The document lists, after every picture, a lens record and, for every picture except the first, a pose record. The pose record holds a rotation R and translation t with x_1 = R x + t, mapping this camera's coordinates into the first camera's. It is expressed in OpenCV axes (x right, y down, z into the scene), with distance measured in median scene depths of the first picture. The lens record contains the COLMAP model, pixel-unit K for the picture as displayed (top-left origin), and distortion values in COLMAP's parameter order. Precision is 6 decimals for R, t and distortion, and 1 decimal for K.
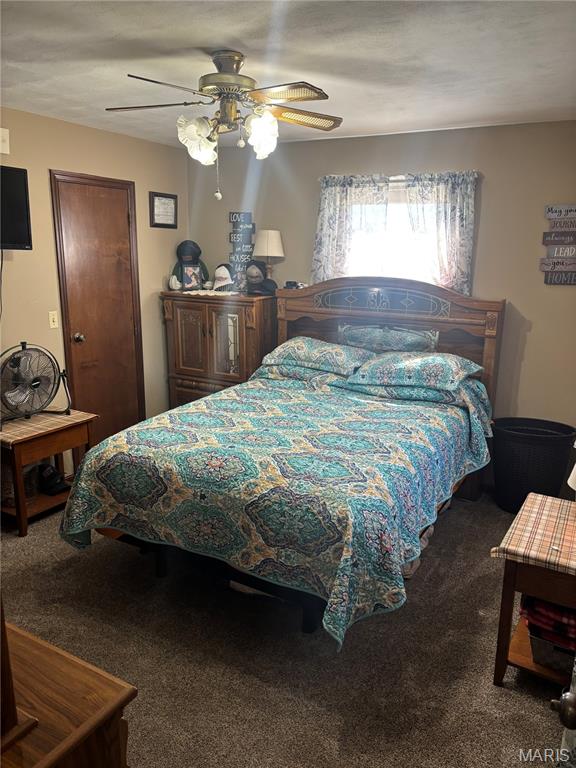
lens RADIAL K [[578.0, 0, 293.1], [0, 578.0, 384.1], [0, 0, 1]] dist [0.035095, -0.010910]
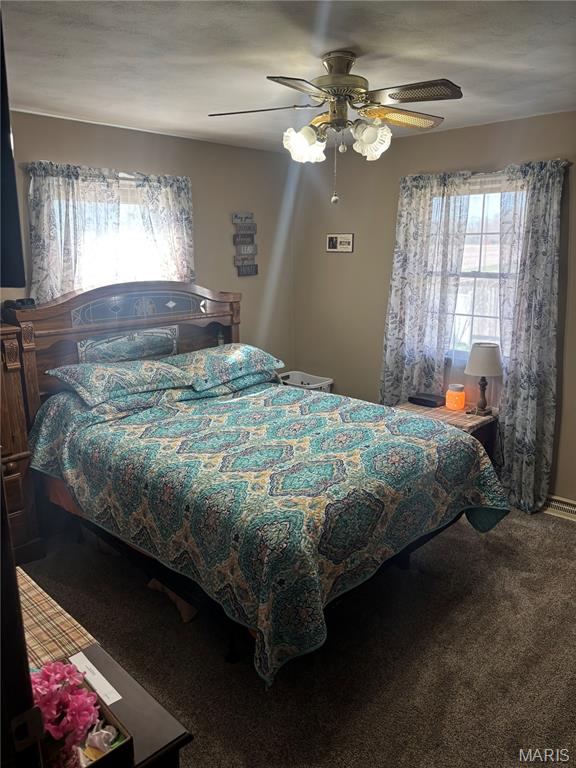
lens RADIAL K [[578.0, 0, 292.4], [0, 578.0, 382.8], [0, 0, 1]] dist [0.035095, -0.010910]
pose [[0.260495, -0.243538, 0.934254, -0.763268], [0.239558, 0.953706, 0.181813, -0.154743], [-0.935283, 0.176447, 0.306778, 0.563655]]
